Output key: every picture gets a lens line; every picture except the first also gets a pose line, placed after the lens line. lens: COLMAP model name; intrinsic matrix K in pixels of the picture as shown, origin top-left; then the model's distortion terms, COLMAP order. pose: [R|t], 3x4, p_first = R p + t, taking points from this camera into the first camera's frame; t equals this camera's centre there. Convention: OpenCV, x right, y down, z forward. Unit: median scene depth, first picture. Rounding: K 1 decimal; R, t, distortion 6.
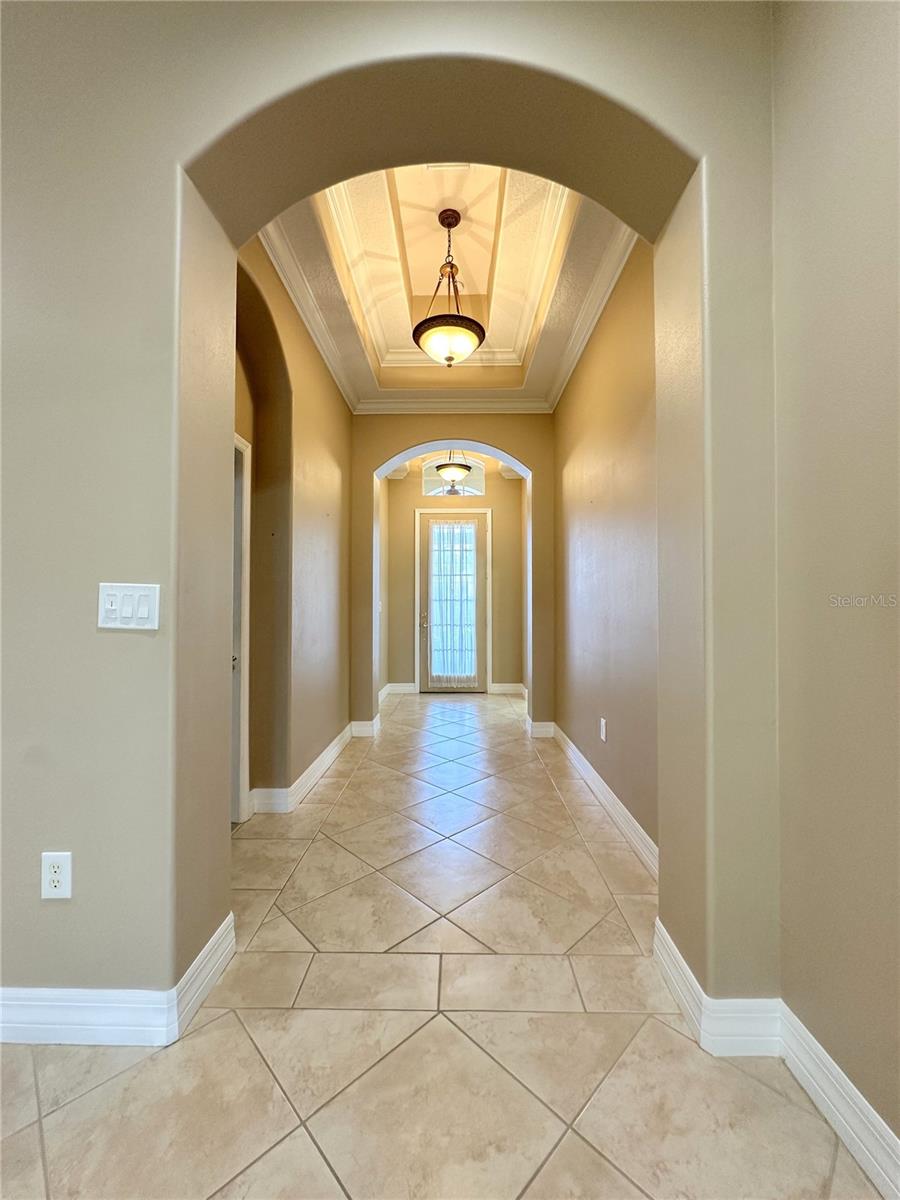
lens RADIAL K [[479.8, 0, 452.3], [0, 479.8, 597.7], [0, 0, 1]] dist [-0.002810, 0.000301]
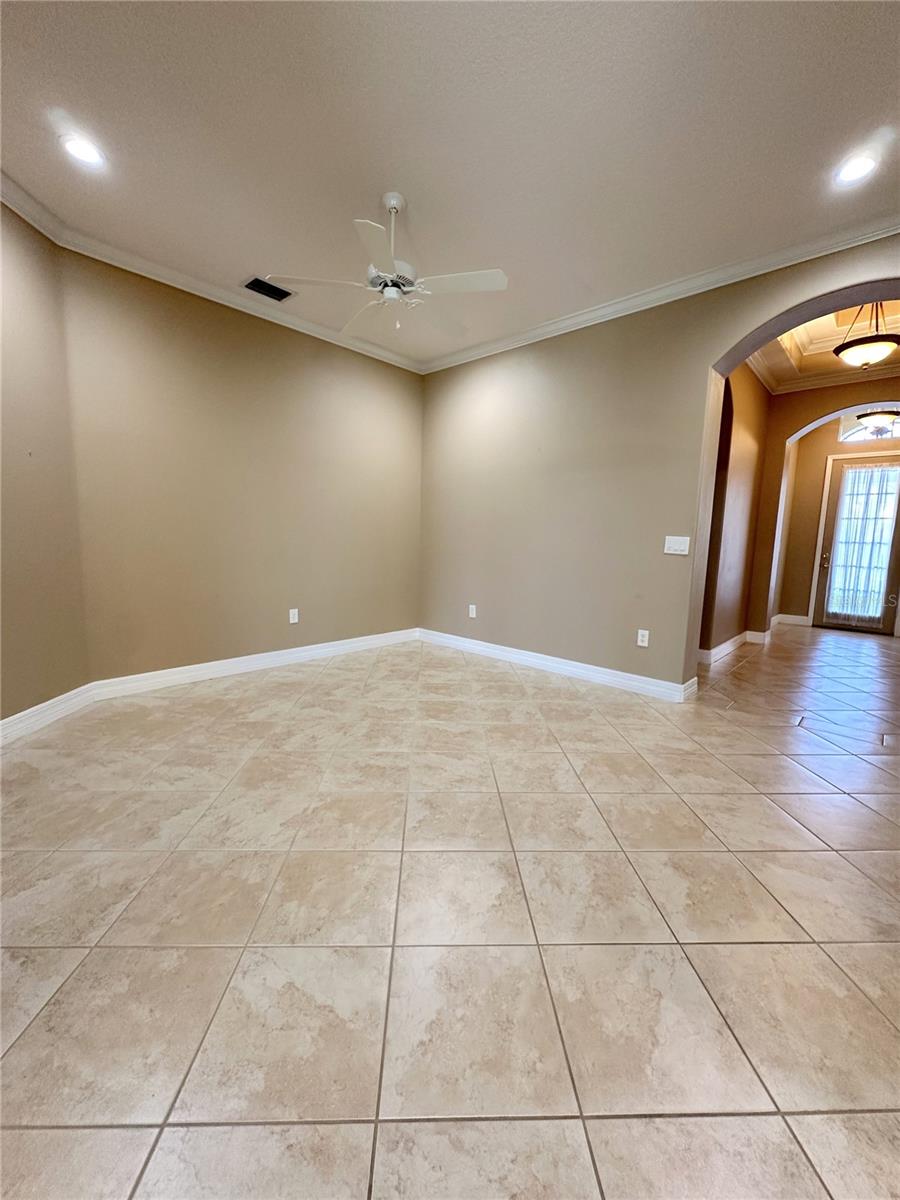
lens RADIAL K [[479.8, 0, 452.3], [0, 479.8, 597.7], [0, 0, 1]] dist [-0.002810, 0.000301]
pose [[0.738591, 0.101694, -0.666440, 0.063190], [-0.011991, 0.990382, 0.137836, -0.013367], [0.674047, -0.093813, 0.732707, -0.524251]]
